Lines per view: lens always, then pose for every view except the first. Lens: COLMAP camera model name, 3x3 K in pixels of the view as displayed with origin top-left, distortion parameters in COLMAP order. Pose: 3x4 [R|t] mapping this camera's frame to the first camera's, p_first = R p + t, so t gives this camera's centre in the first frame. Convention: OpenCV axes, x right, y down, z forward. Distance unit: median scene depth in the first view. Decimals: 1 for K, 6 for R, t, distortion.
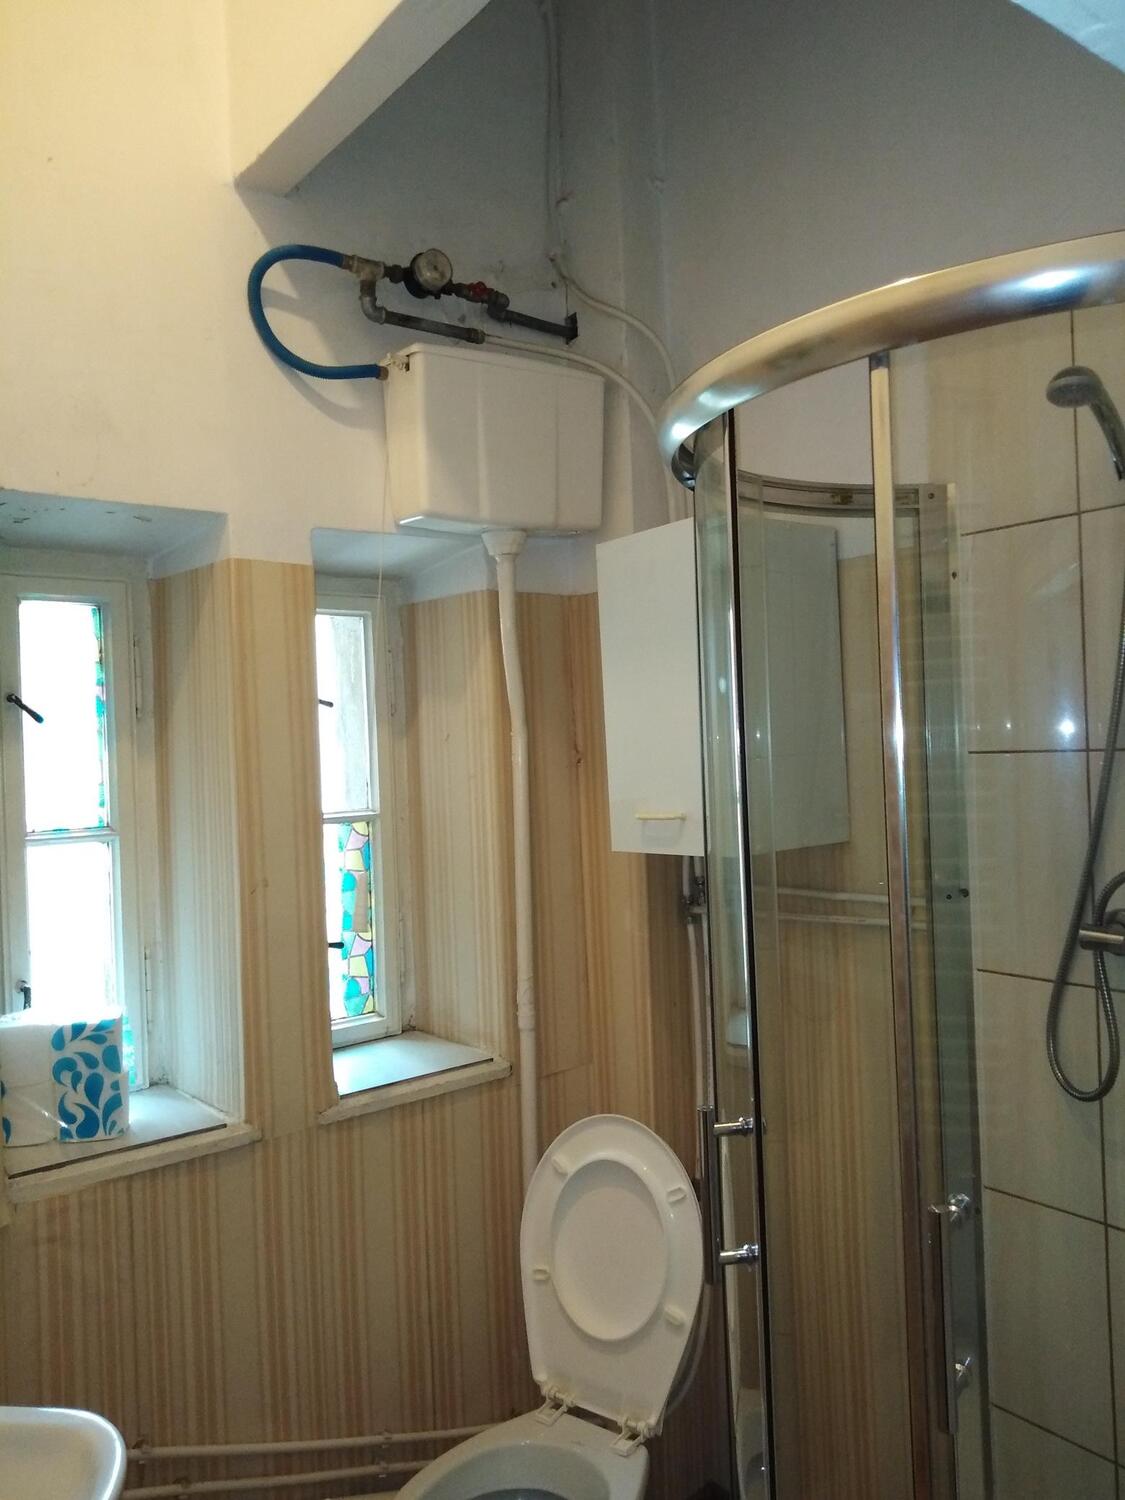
lens RADIAL K [[1117.2, 0, 565.9], [0, 1117.2, 744.6], [0, 0, 1]] dist [0.005425, 0.000510]
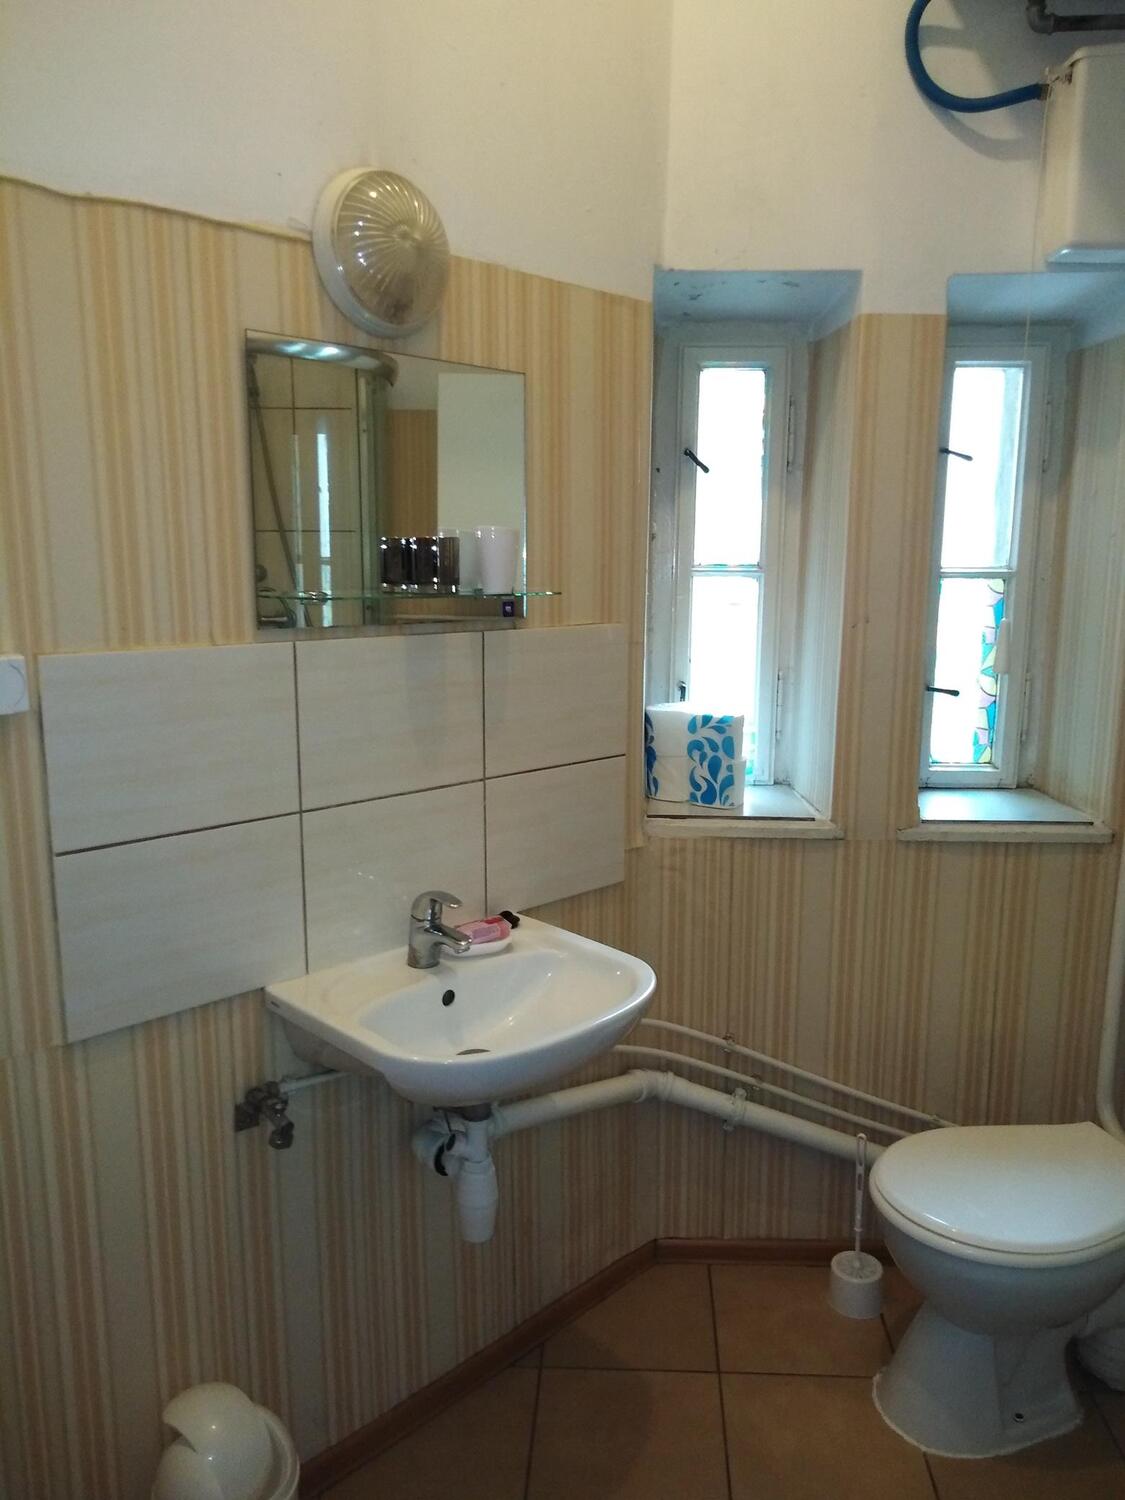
lens RADIAL K [[1117.2, 0, 557.5], [0, 1117.2, 757.5], [0, 0, 1]] dist [0.005425, 0.000510]
pose [[0.756750, 0.152586, -0.635647, 0.224013], [-0.030485, 0.979556, 0.198848, 0.045843], [0.652993, -0.131100, 0.745931, -0.053210]]
